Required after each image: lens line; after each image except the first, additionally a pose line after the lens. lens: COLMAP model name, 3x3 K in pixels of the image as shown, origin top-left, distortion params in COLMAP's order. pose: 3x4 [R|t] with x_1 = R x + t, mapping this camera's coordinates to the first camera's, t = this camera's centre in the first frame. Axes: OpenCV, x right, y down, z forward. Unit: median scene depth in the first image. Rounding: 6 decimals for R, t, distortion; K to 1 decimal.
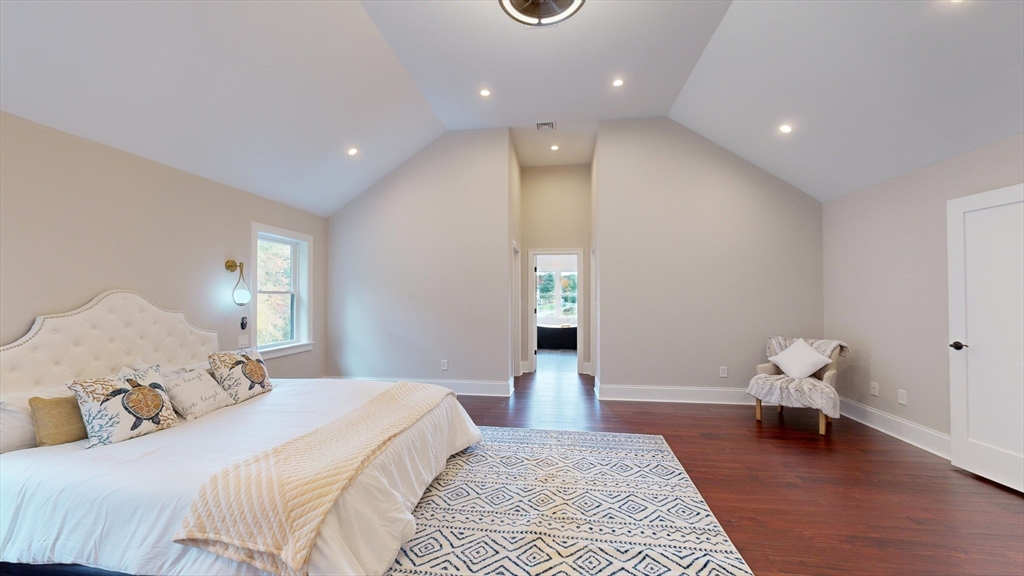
lens RADIAL K [[376.3, 0, 512.0], [0, 376.3, 288.0], [0, 0, 1]] dist [0.000229, 0.000048]
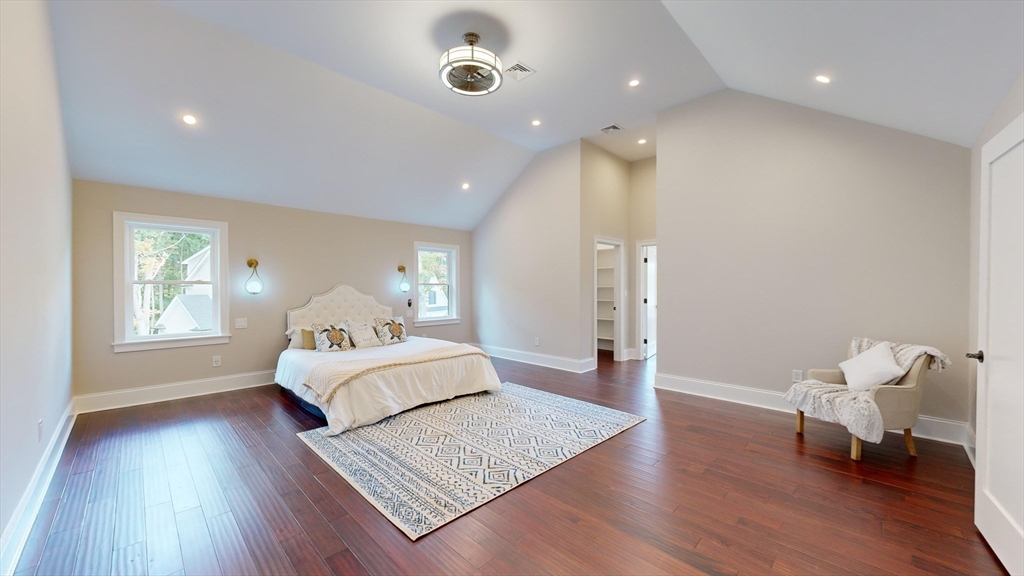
lens RADIAL K [[376.3, 0, 512.0], [0, 376.3, 288.0], [0, 0, 1]] dist [0.000229, 0.000048]
pose [[0.798300, 0.001288, -0.602258, 0.787494], [0.014845, 0.999652, 0.021815, -0.002724], [0.602077, -0.026356, 0.798003, -0.068095]]
